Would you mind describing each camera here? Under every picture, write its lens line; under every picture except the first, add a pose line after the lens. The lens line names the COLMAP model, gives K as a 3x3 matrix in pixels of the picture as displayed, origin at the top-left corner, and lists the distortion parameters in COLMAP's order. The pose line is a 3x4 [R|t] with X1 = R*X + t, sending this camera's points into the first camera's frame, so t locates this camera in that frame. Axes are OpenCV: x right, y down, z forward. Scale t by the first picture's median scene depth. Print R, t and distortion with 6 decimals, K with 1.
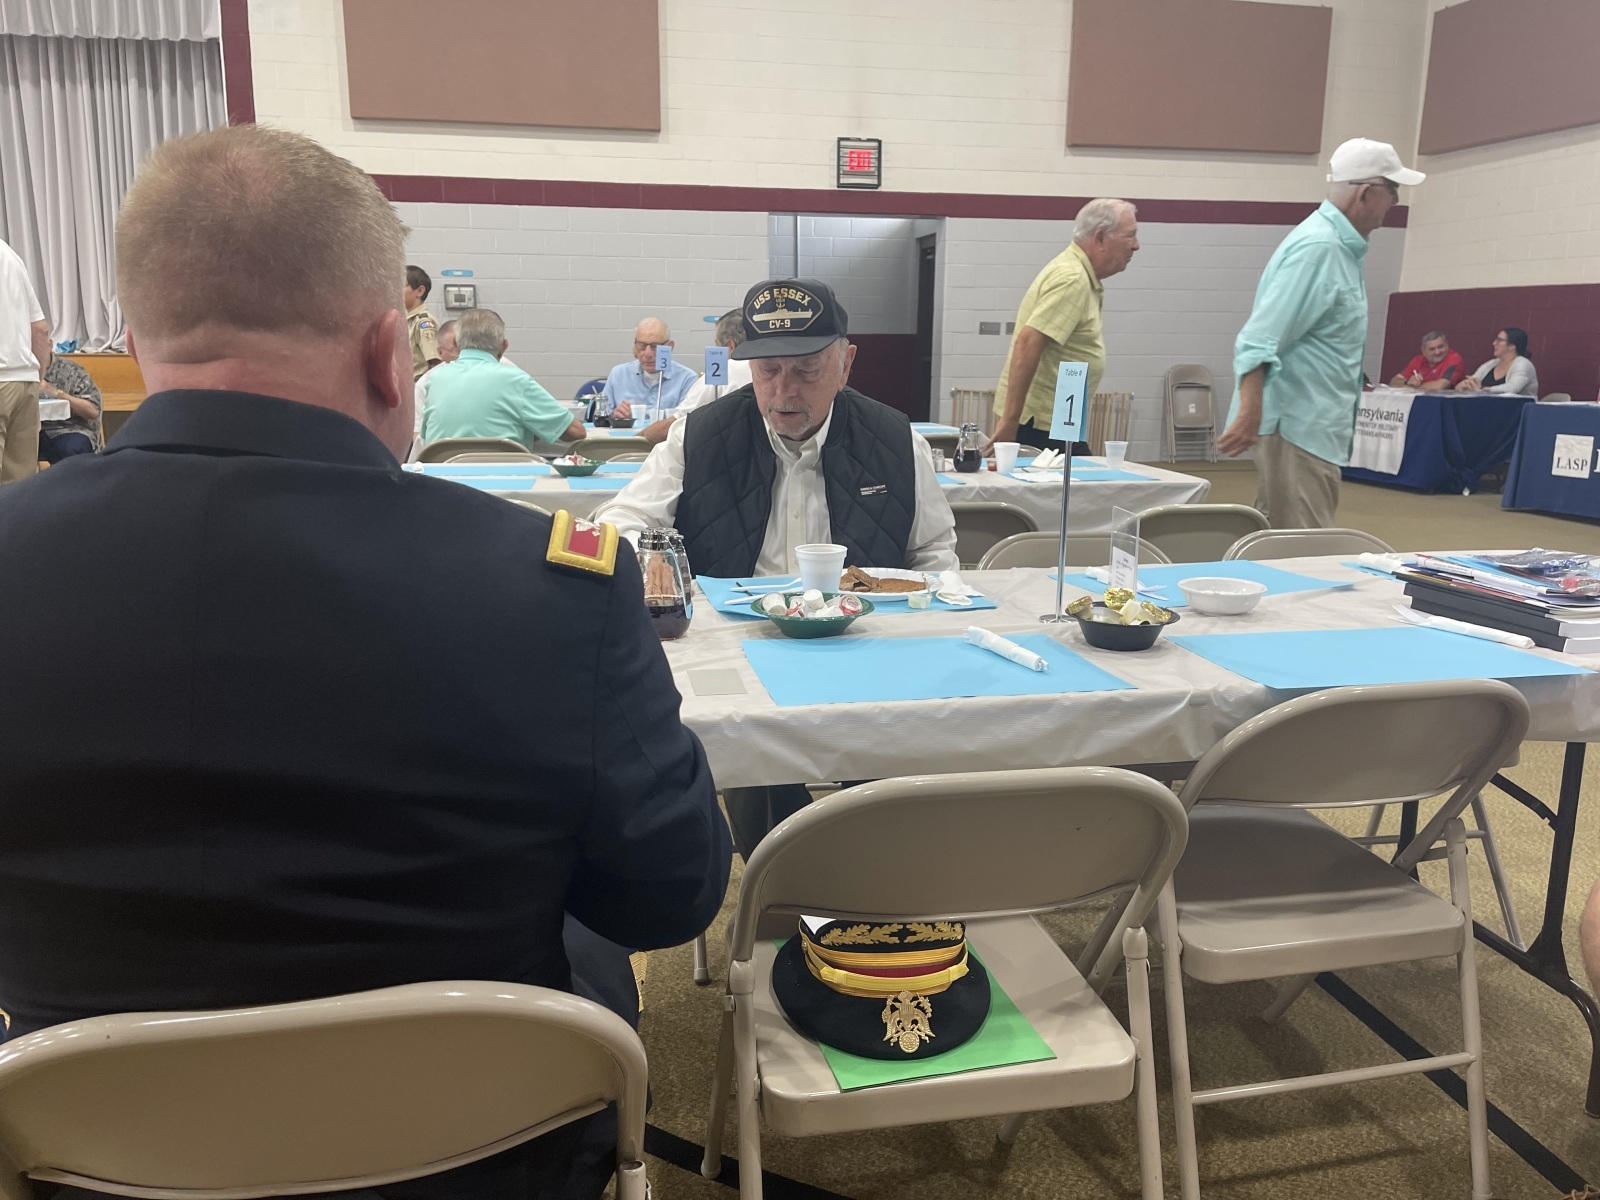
lens RADIAL K [[1203.7, 0, 804.1], [0, 1203.7, 605.3], [0, 0, 1]] dist [0.074254, -0.101642]
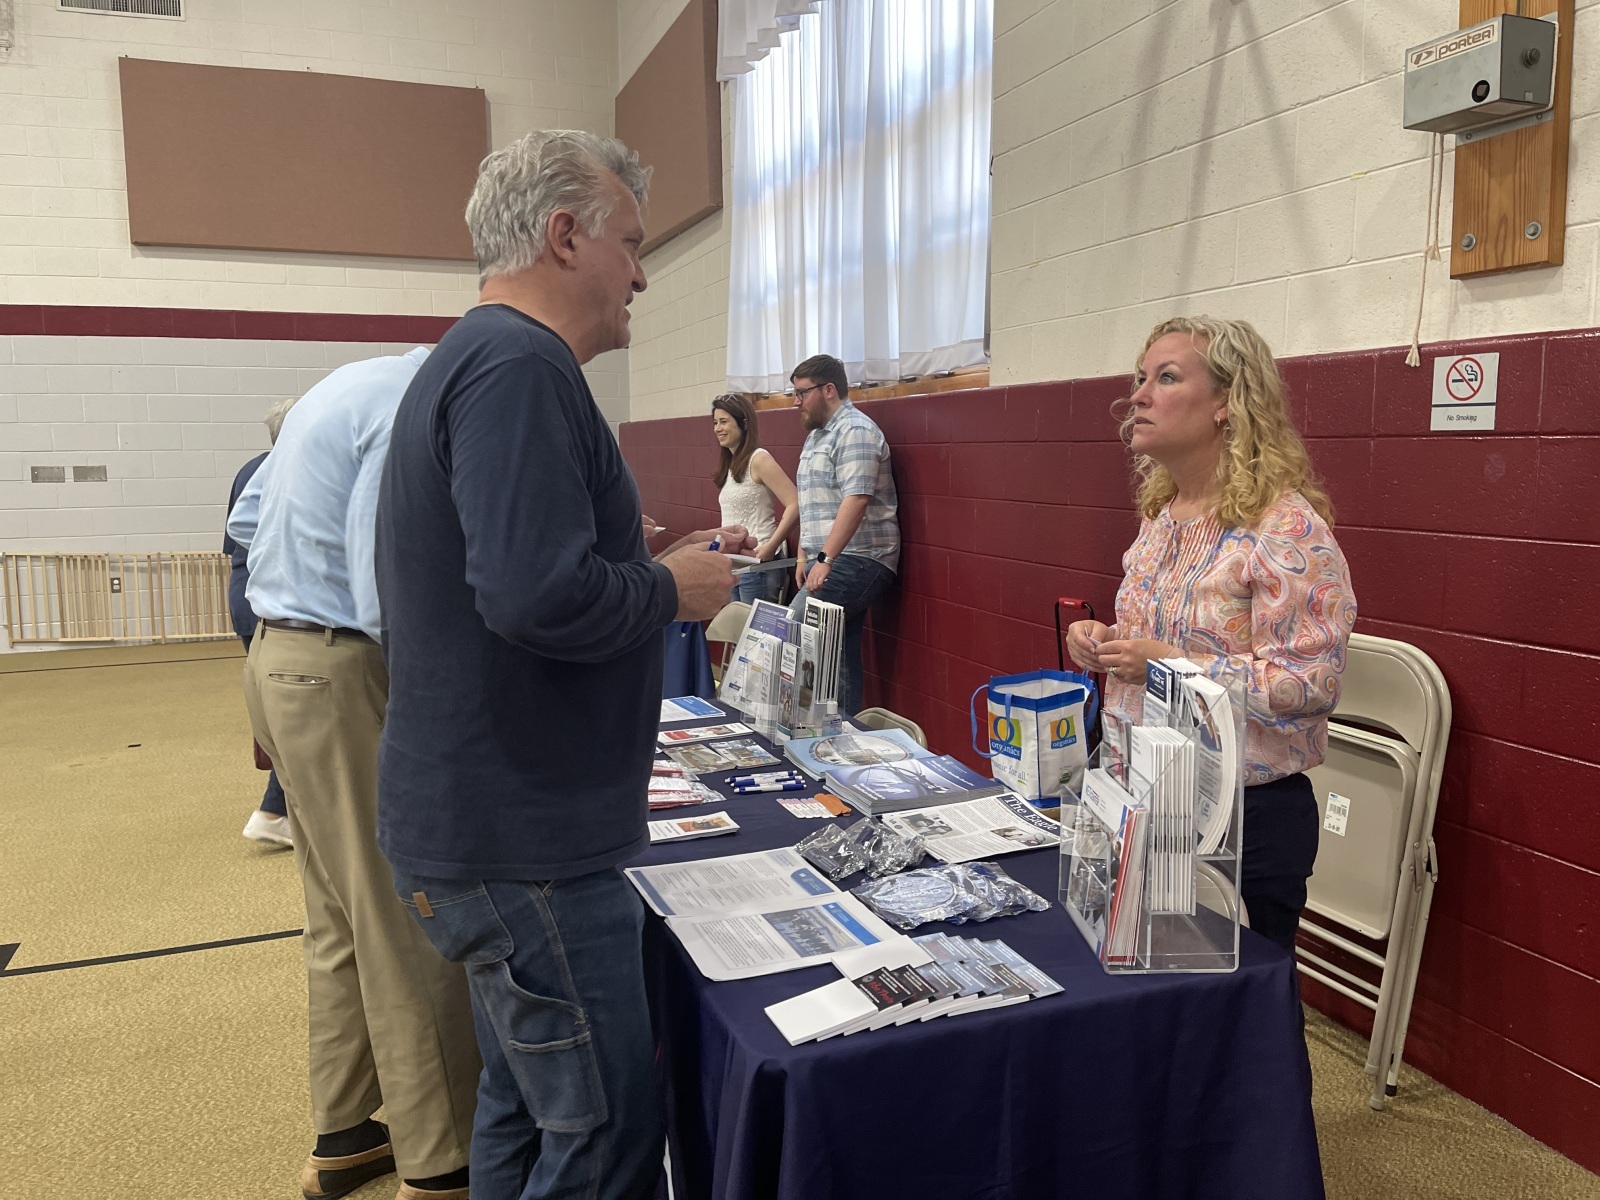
lens RADIAL K [[1197.0, 0, 800.0], [0, 1197.0, 600.0], [0, 0, 1]] dist [0.092911, -0.123089]
pose [[0.986196, -0.040327, 0.160594, 0.508882], [0.055415, 0.994344, -0.090610, -0.057030], [-0.156032, 0.098258, 0.982853, 0.189000]]
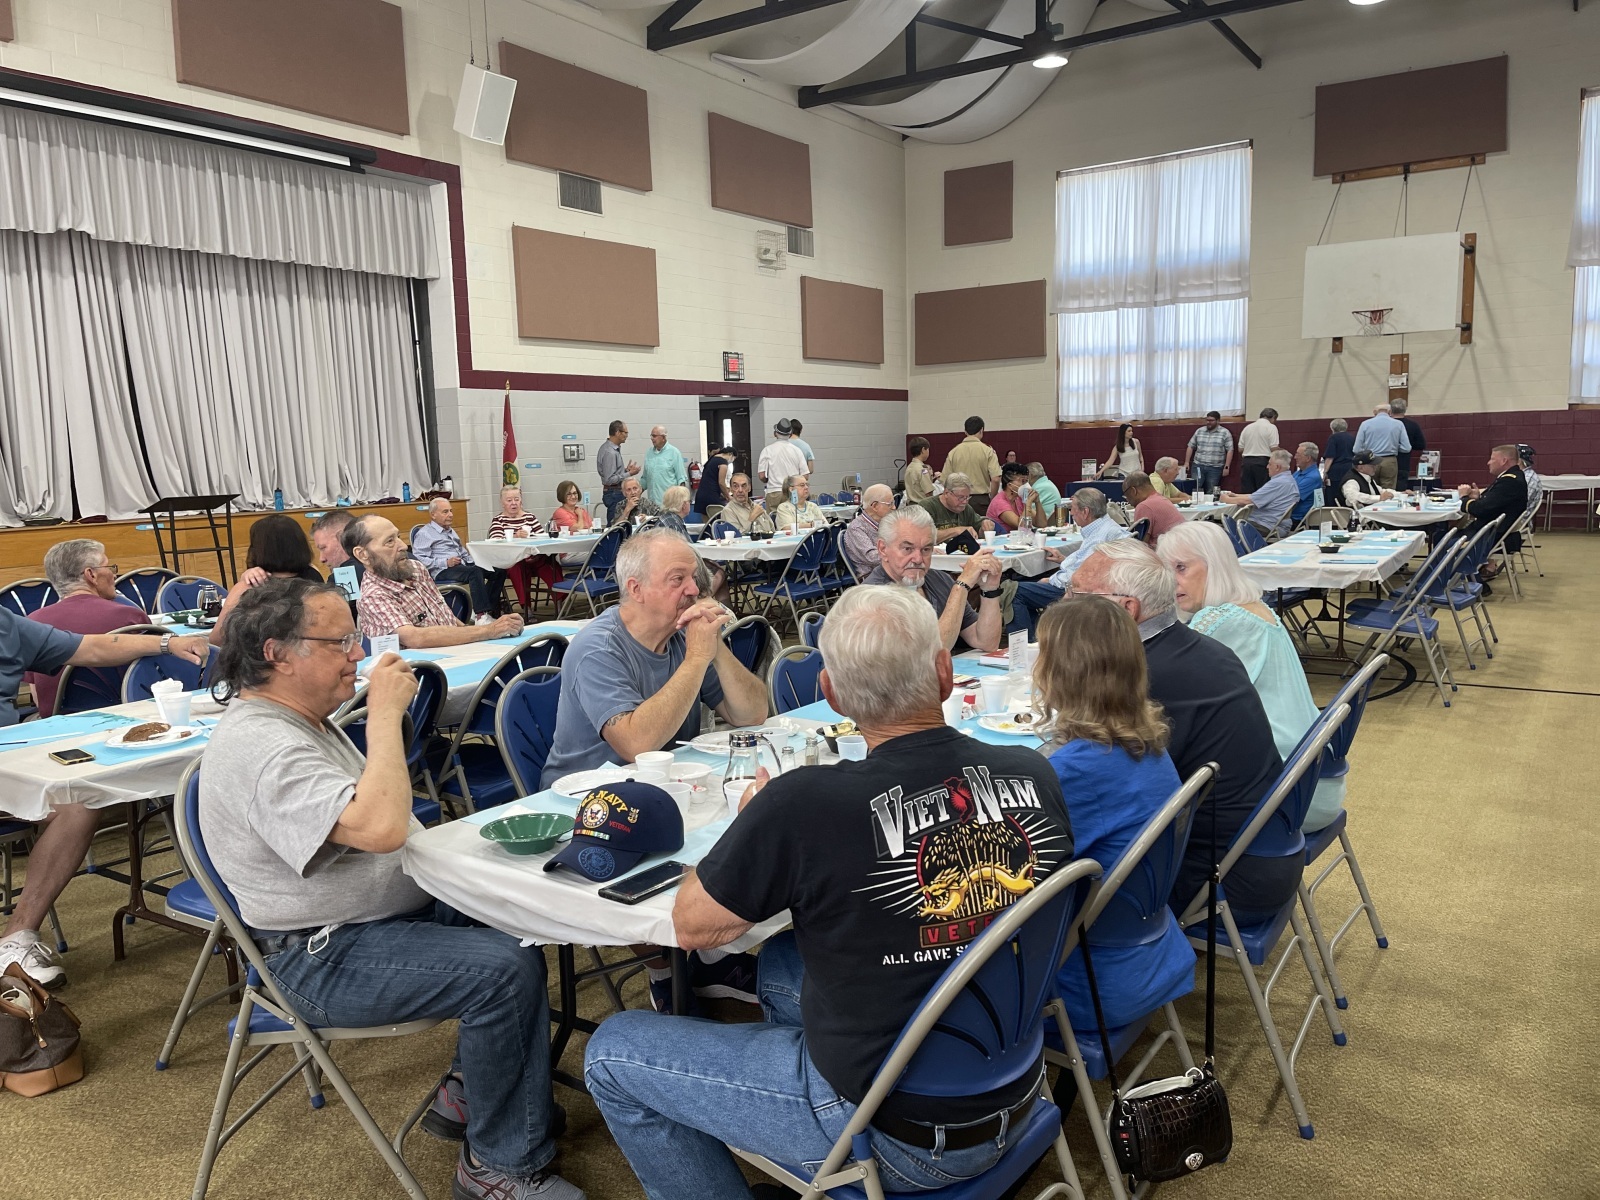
lens RADIAL K [[1206.1, 0, 793.7], [0, 1206.1, 602.8], [0, 0, 1]] dist [0.072422, -0.092283]
pose [[0.702952, -0.121549, 0.700774, -1.082857], [0.195334, 0.980395, -0.025891, 0.015268], [-0.683889, 0.155085, 0.712913, -0.194269]]
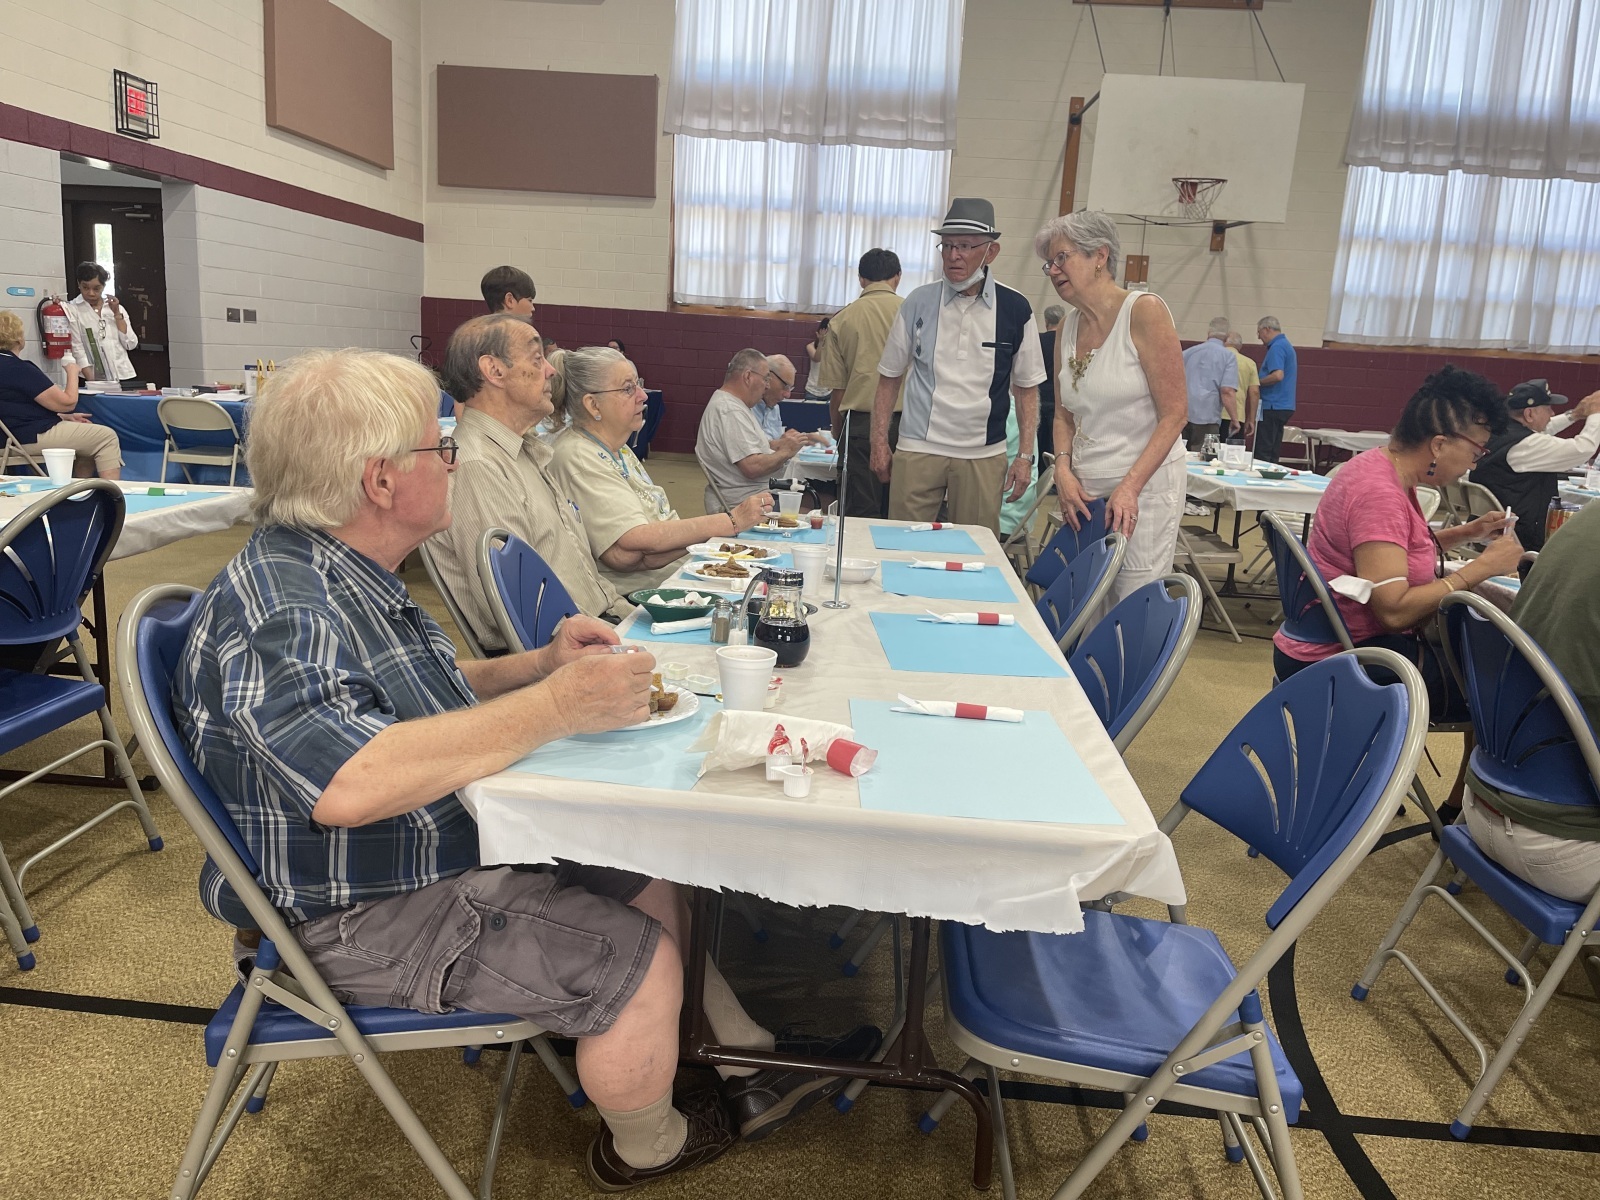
lens RADIAL K [[1206.0, 0, 800.0], [0, 1206.0, 600.0], [0, 0, 1]] dist [0.085923, -0.117009]
pose [[0.262058, -0.185007, 0.947153, -0.651909], [0.162870, 0.975853, 0.145550, -0.089829], [-0.951209, 0.116120, 0.285862, 0.380577]]
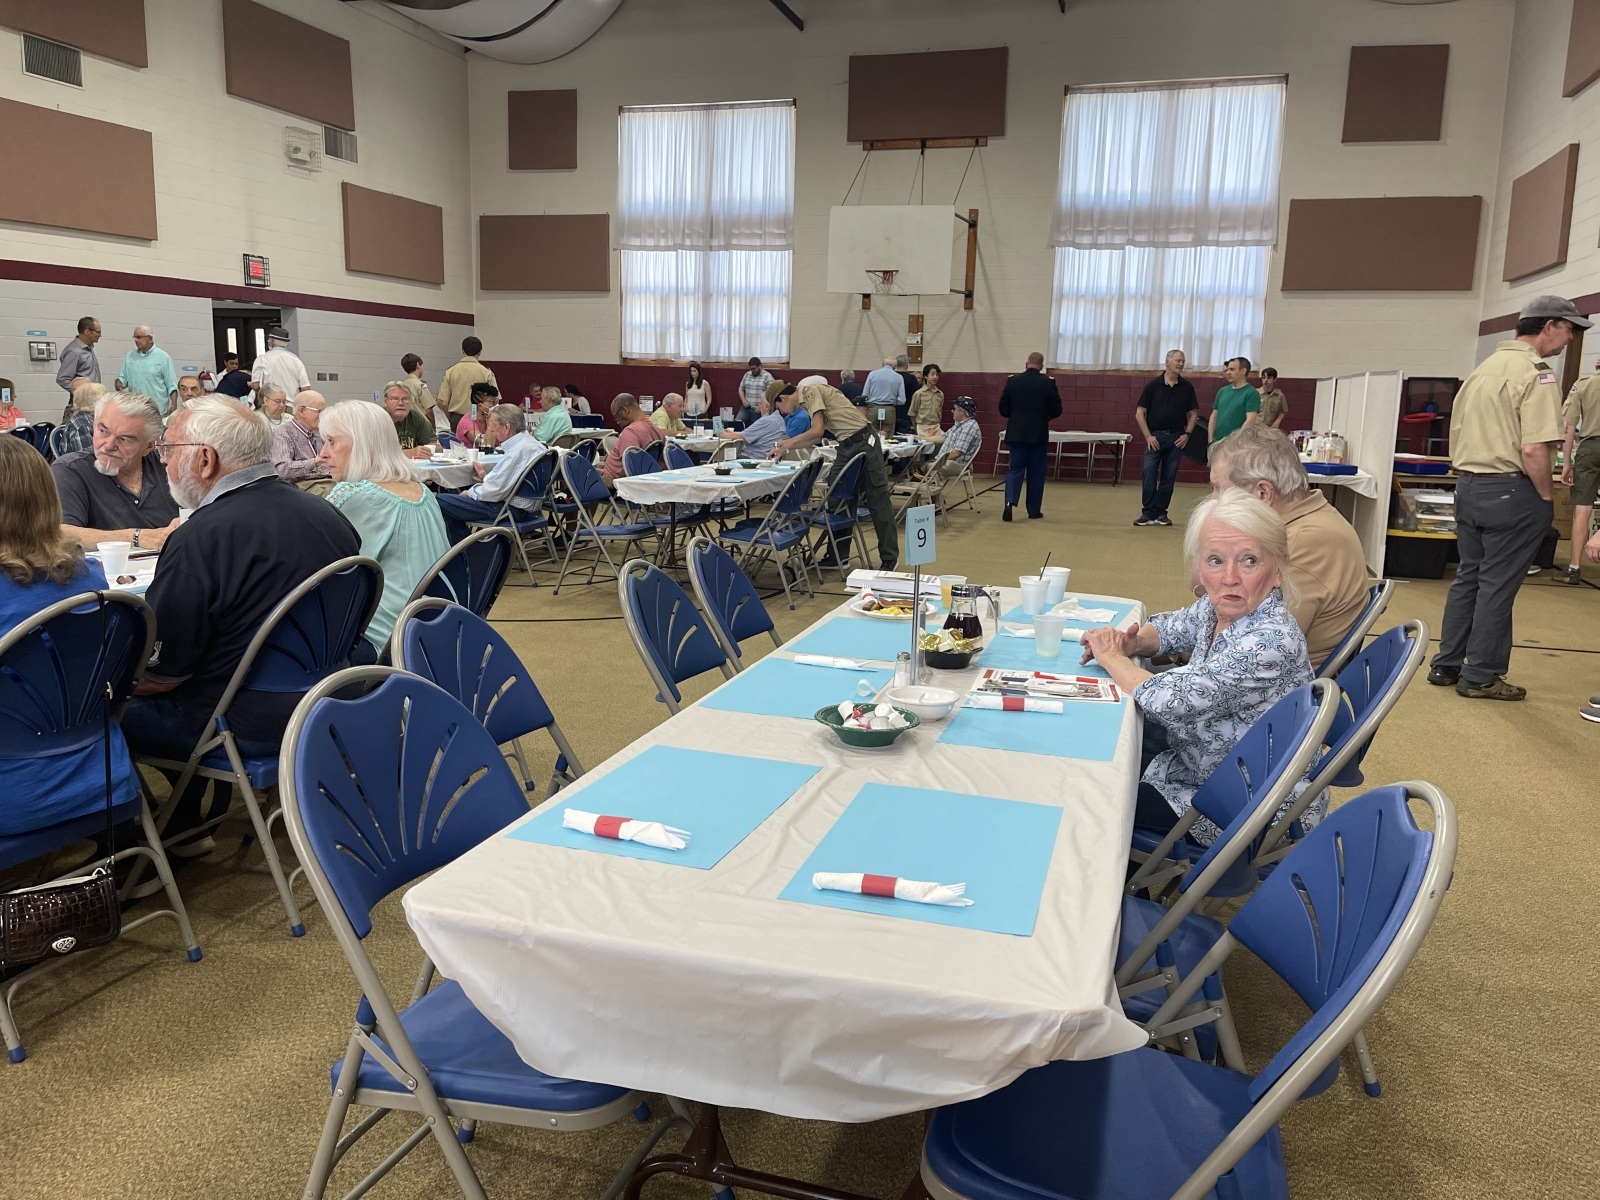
lens RADIAL K [[1203.7, 0, 804.1], [0, 1203.7, 605.3], [0, 0, 1]] dist [0.074254, -0.101642]
pose [[0.467785, -0.154092, 0.870306, -1.029469], [0.177690, 0.980976, 0.078179, 0.057659], [-0.865796, 0.118073, 0.486267, -0.311313]]
